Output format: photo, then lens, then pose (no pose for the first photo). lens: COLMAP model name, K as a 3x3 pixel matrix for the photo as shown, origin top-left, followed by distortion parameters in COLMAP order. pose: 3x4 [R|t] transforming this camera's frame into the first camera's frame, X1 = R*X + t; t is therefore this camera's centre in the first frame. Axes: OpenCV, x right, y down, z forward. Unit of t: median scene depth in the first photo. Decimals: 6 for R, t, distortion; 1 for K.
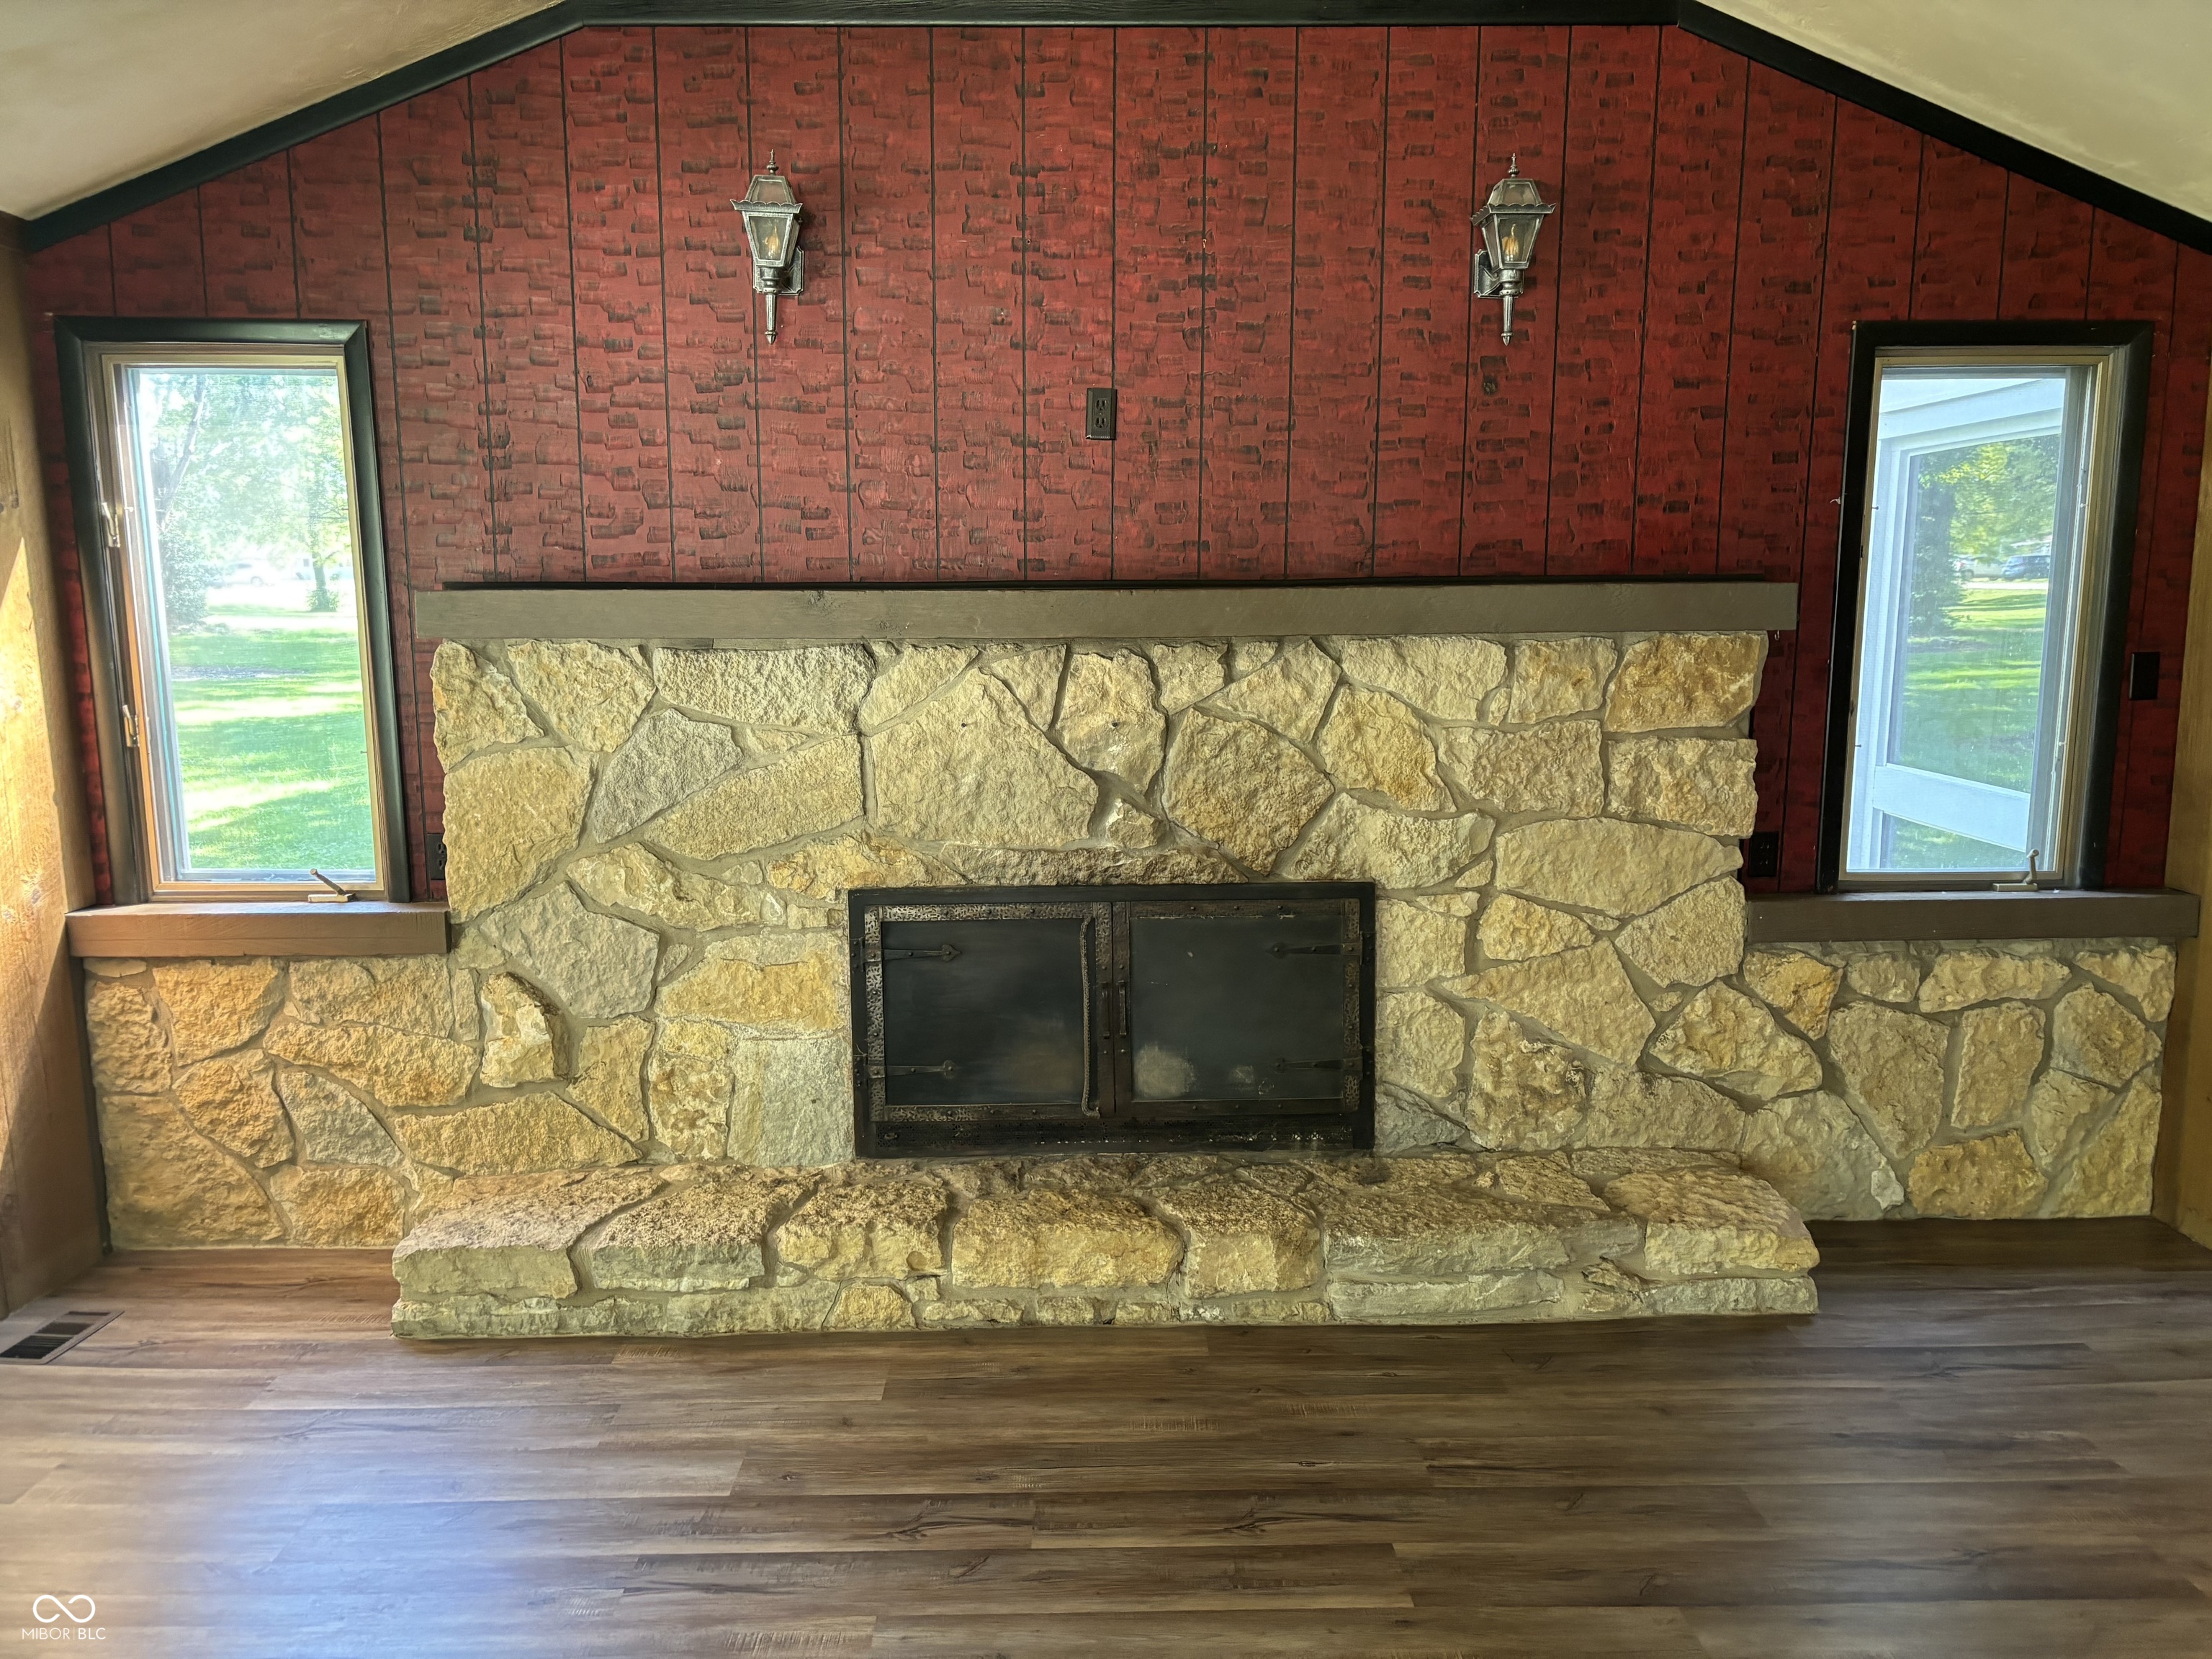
lens RADIAL K [[1691.3, 0, 1108.5], [0, 1691.3, 810.8], [0, 0, 1]] dist [0.098965, -0.126655]
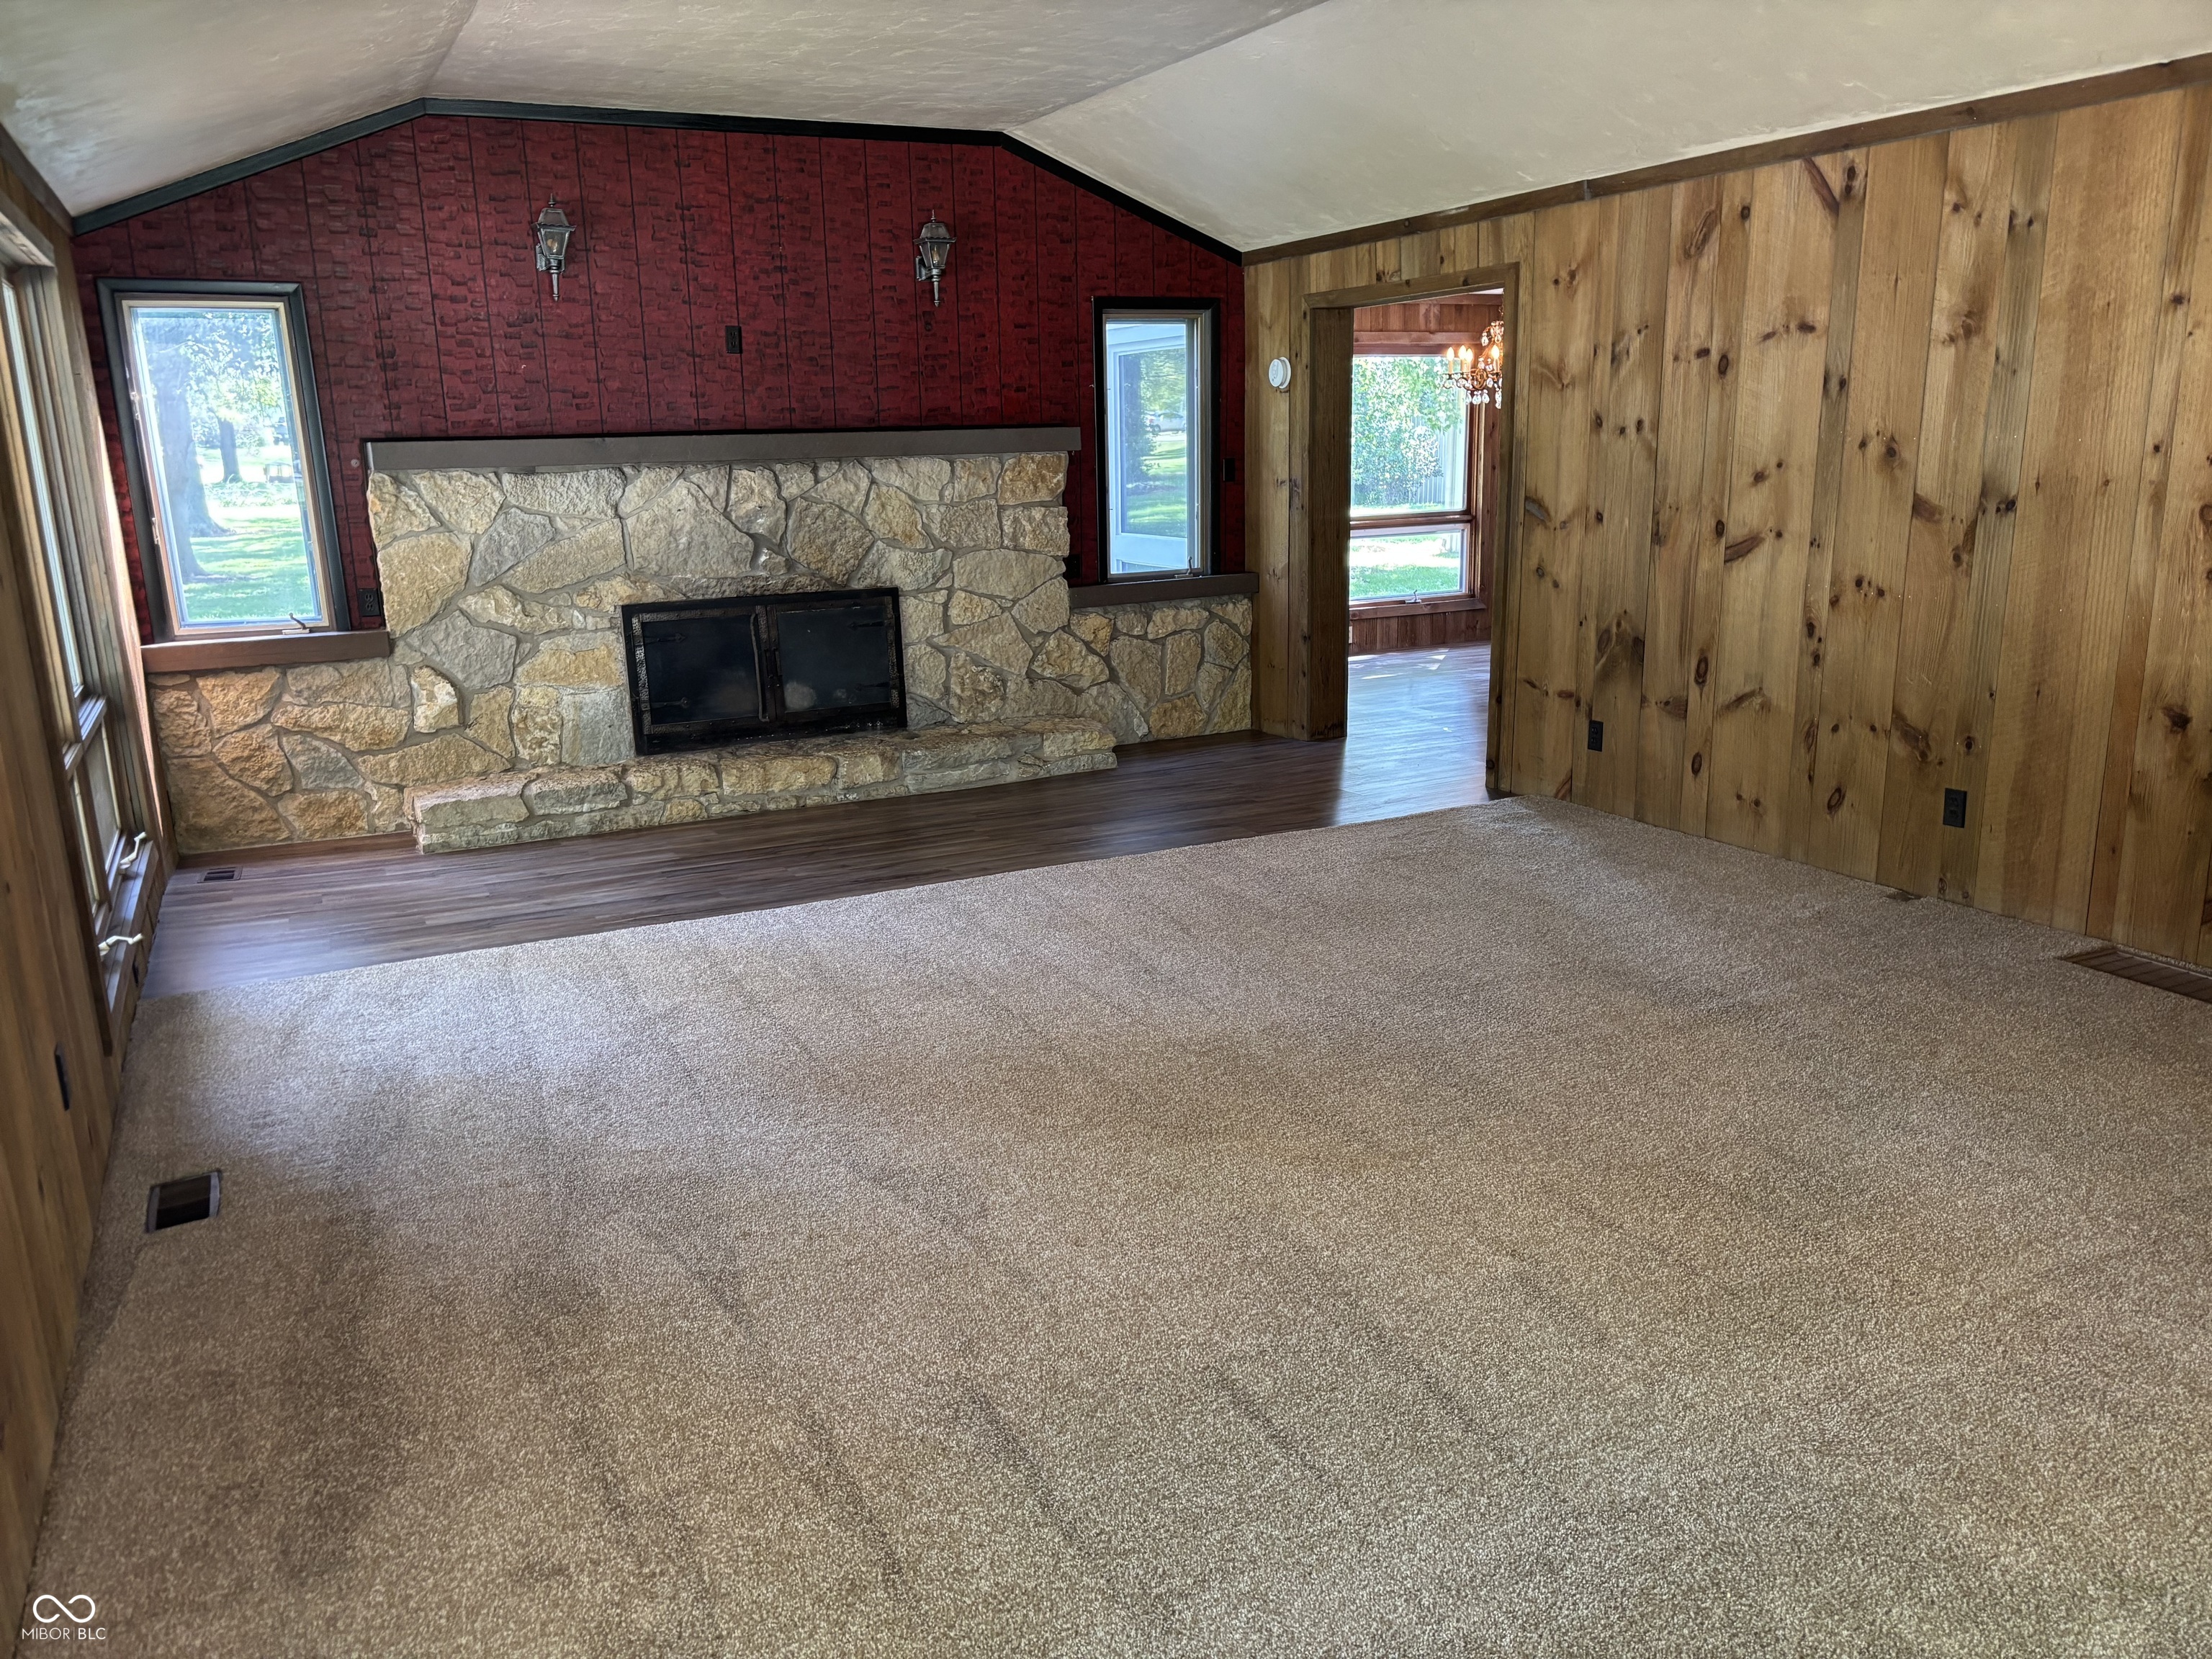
lens RADIAL K [[1660.0, 0, 1106.0], [0, 1660.0, 829.5], [0, 0, 1]] dist [0.046870, -0.044893]
pose [[0.903915, -0.117462, 0.411267, -0.447417], [0.084651, 0.991661, 0.097178, 0.154456], [-0.419252, -0.053026, 0.906320, -0.849145]]
